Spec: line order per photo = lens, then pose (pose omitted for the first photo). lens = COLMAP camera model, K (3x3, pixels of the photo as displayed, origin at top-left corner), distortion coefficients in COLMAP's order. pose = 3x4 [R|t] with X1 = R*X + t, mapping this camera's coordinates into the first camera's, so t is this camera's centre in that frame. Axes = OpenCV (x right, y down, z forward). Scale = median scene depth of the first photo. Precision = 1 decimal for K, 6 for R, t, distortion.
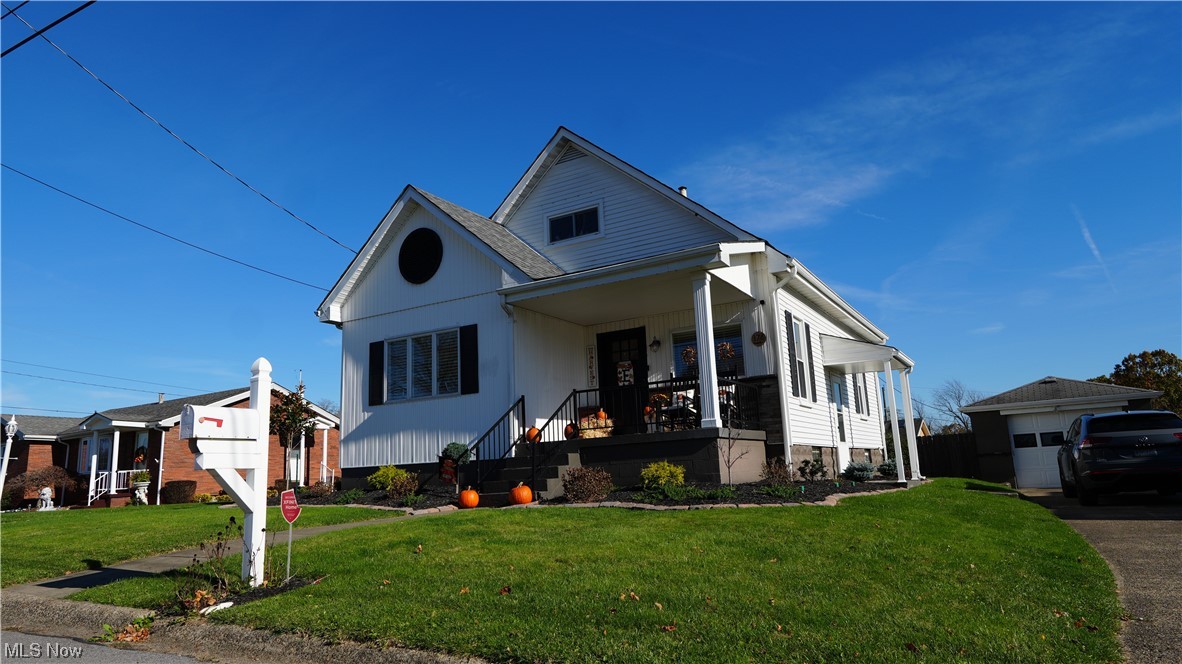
lens RADIAL K [[752.2, 0, 594.6], [0, 752.2, 332.0], [0, 0, 1]] dist [0.019050, 0.000034]
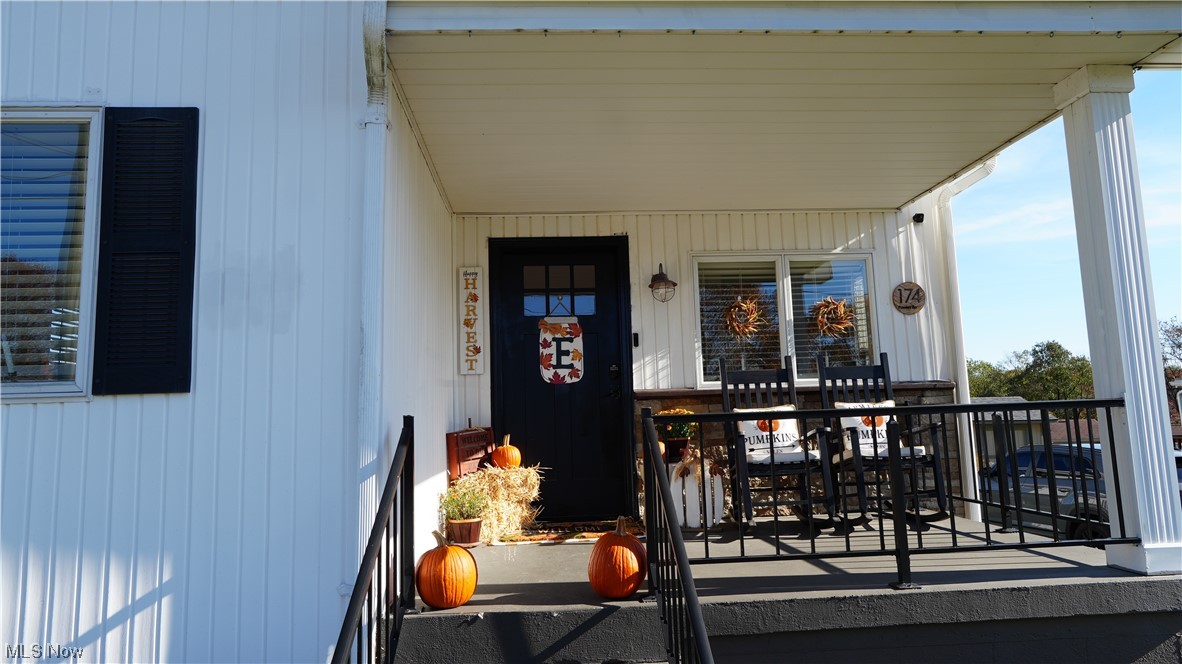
lens RADIAL K [[752.2, 0, 584.7], [0, 752.2, 328.3], [0, 0, 1]] dist [0.019050, 0.000034]
pose [[0.831264, 0.088960, 0.548714, -0.169557], [-0.112551, 0.993601, 0.009420, 0.040761], [-0.544365, -0.069588, 0.835957, 0.674134]]
